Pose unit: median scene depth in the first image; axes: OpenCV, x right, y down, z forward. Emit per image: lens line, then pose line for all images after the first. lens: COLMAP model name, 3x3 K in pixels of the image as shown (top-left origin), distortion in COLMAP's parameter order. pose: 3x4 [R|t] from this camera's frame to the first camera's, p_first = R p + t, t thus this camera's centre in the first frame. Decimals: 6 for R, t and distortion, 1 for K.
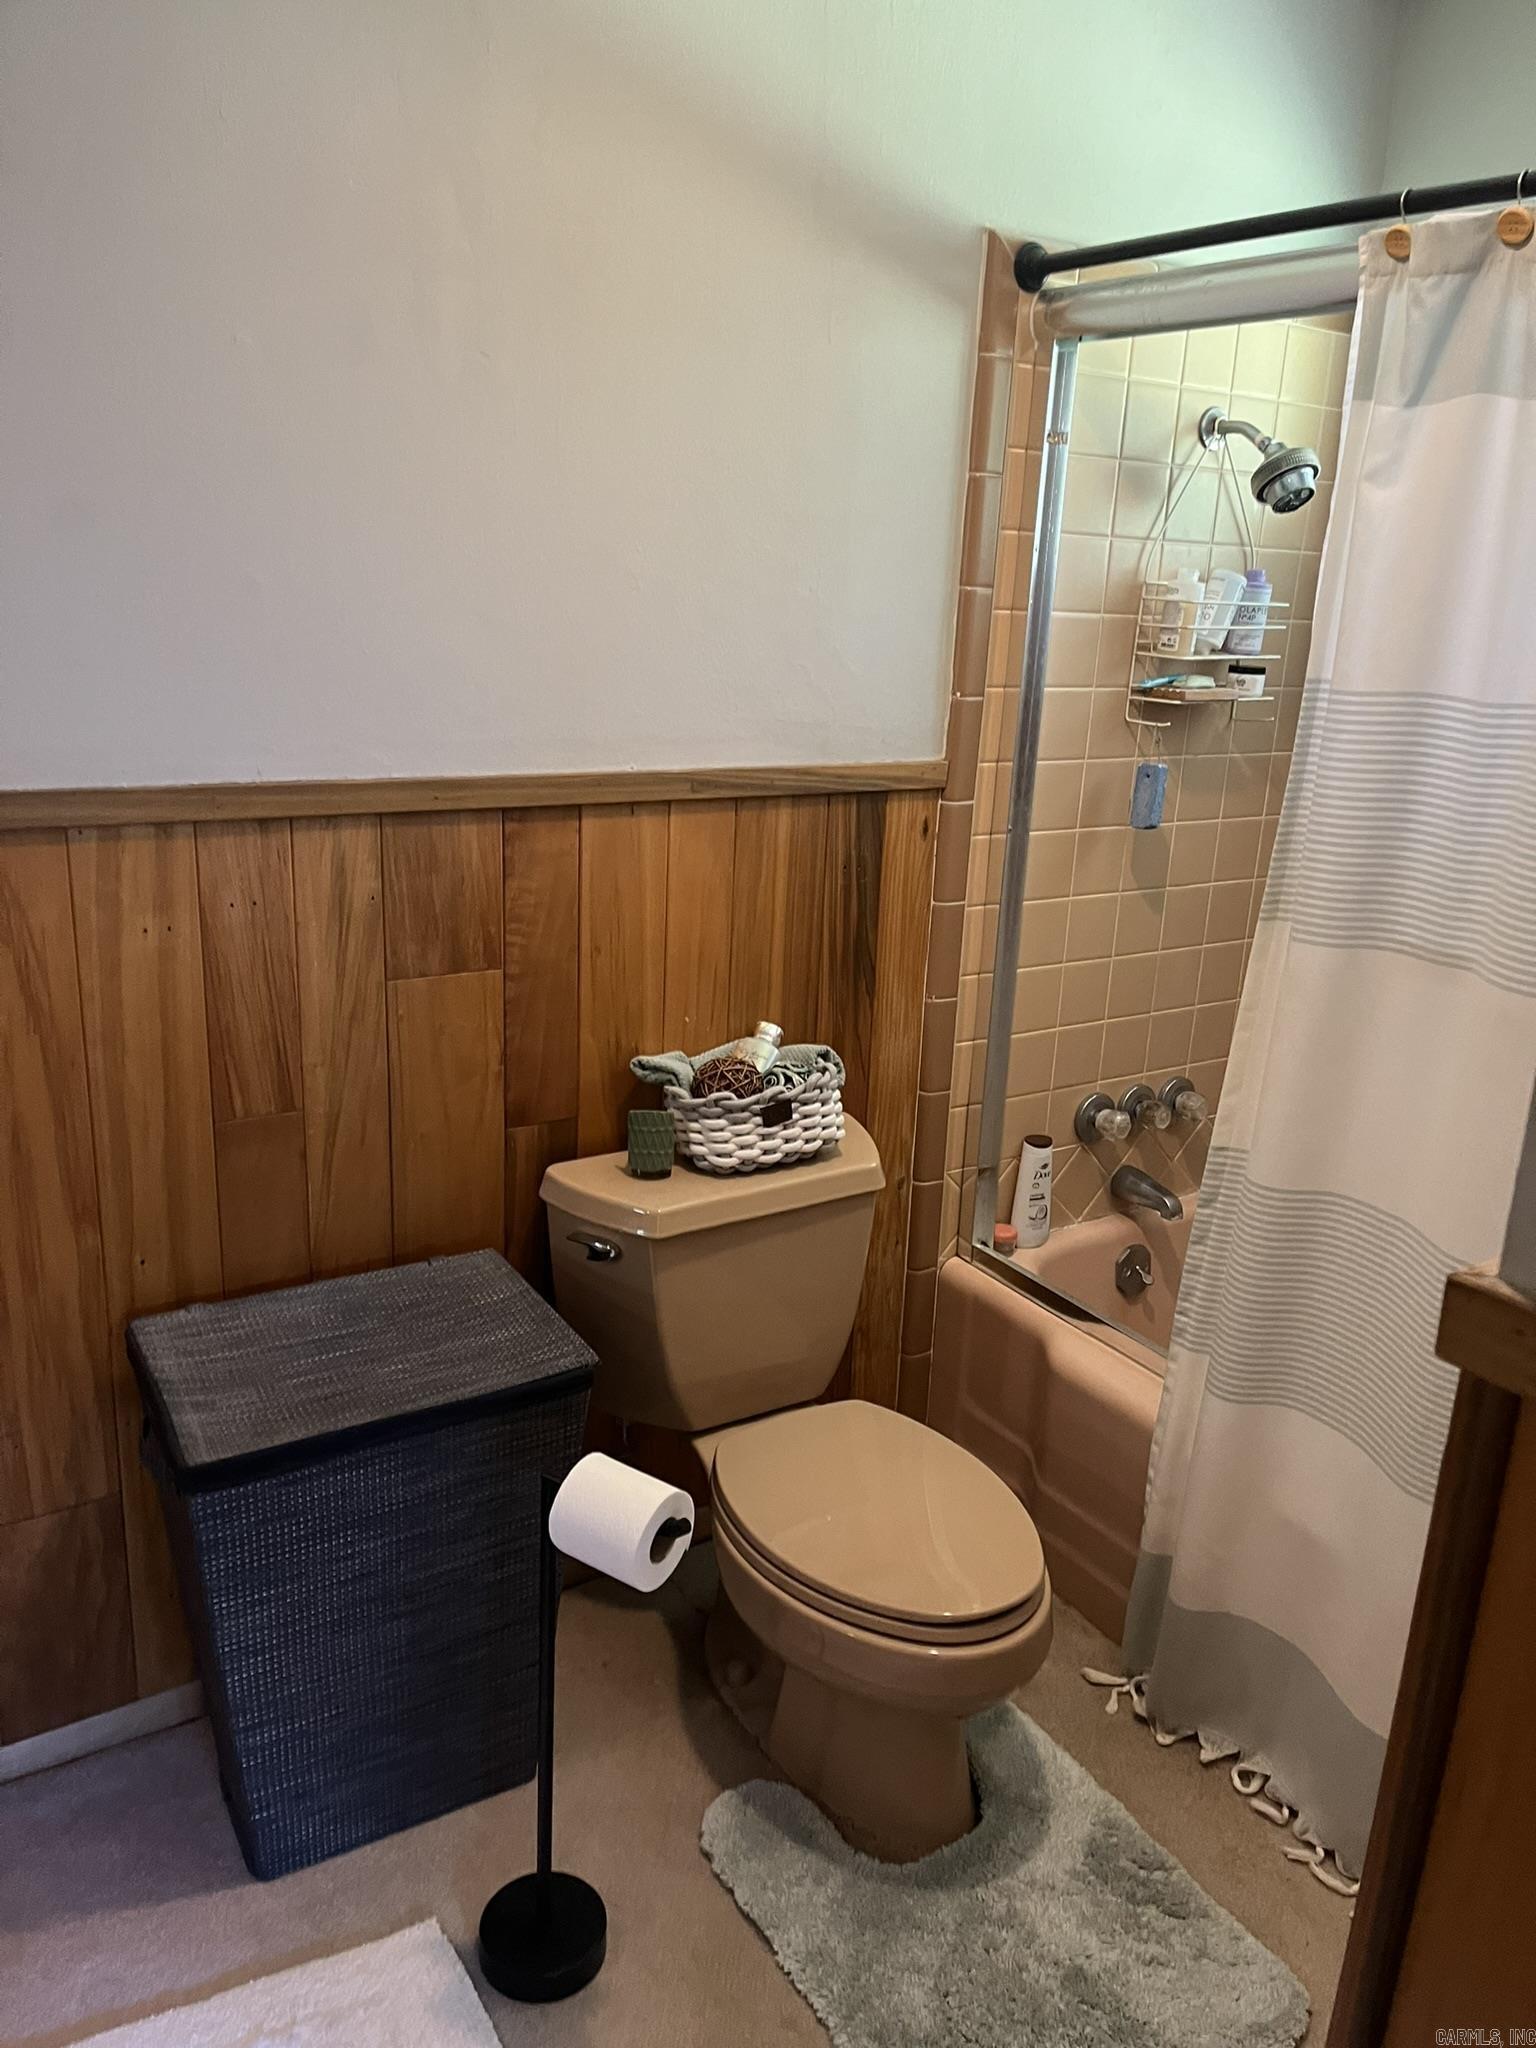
lens RADIAL K [[1523.4, 0, 773.3], [0, 1523.4, 1023.6], [0, 0, 1]] dist [0.010358, 0.002988]
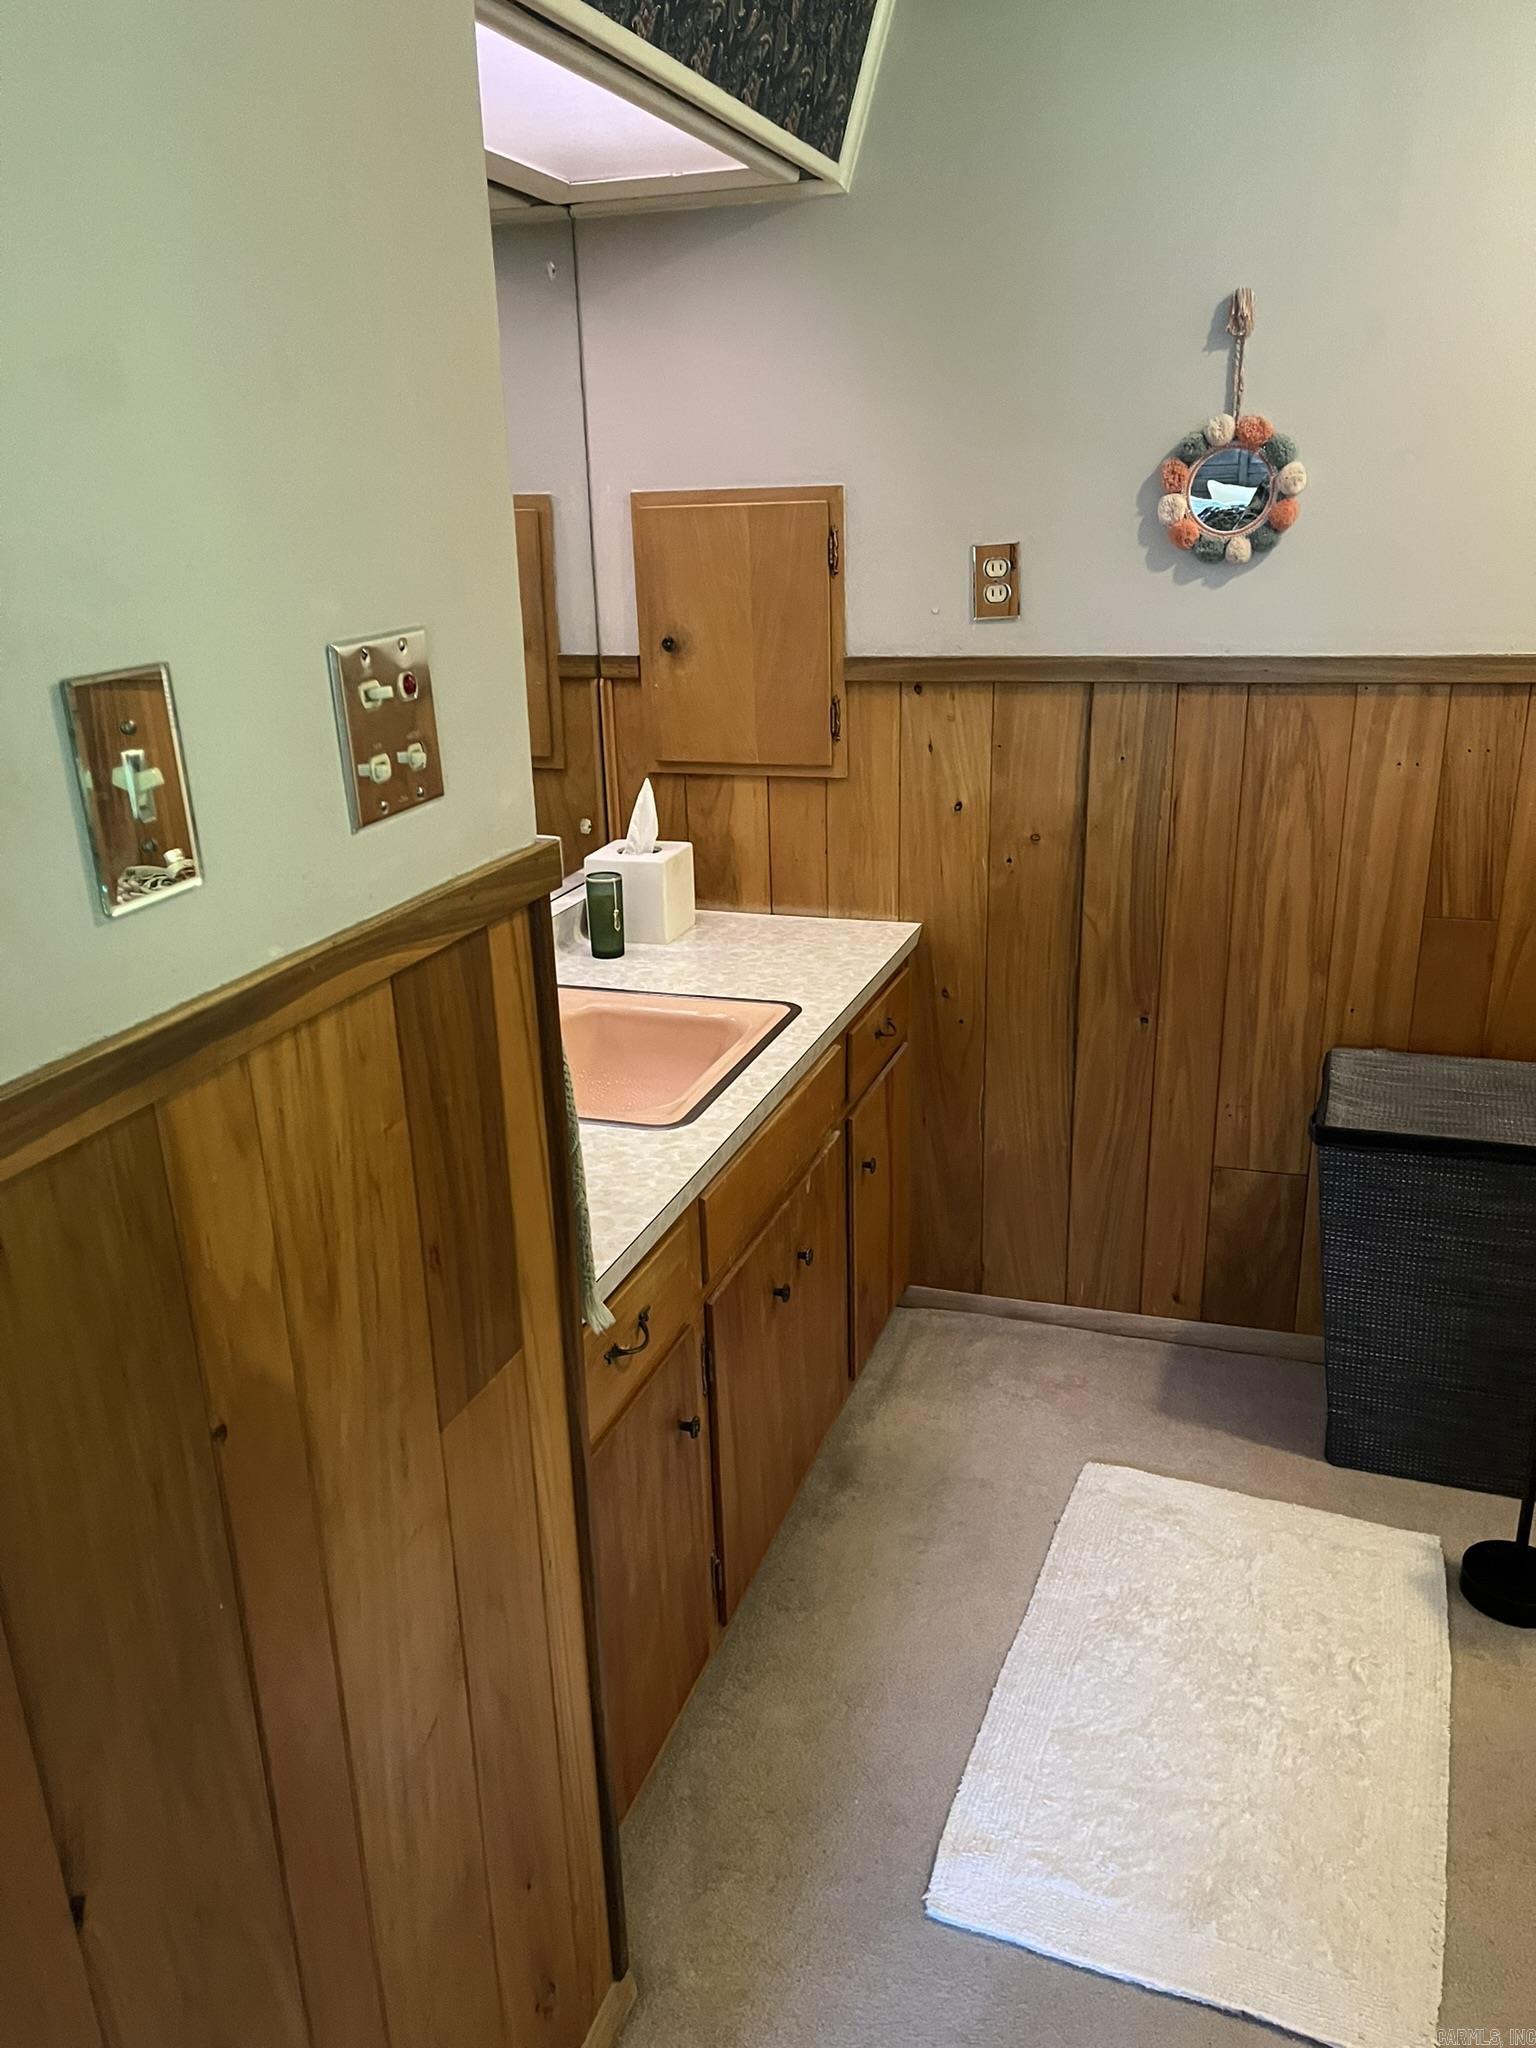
lens RADIAL K [[1523.4, 0, 765.8], [0, 1523.4, 1026.8], [0, 0, 1]] dist [0.010358, 0.002988]
pose [[0.600696, 0.196175, -0.775035, 0.344073], [-0.167917, 0.978762, 0.117597, 0.101484], [0.781645, 0.059502, 0.620879, -0.266508]]
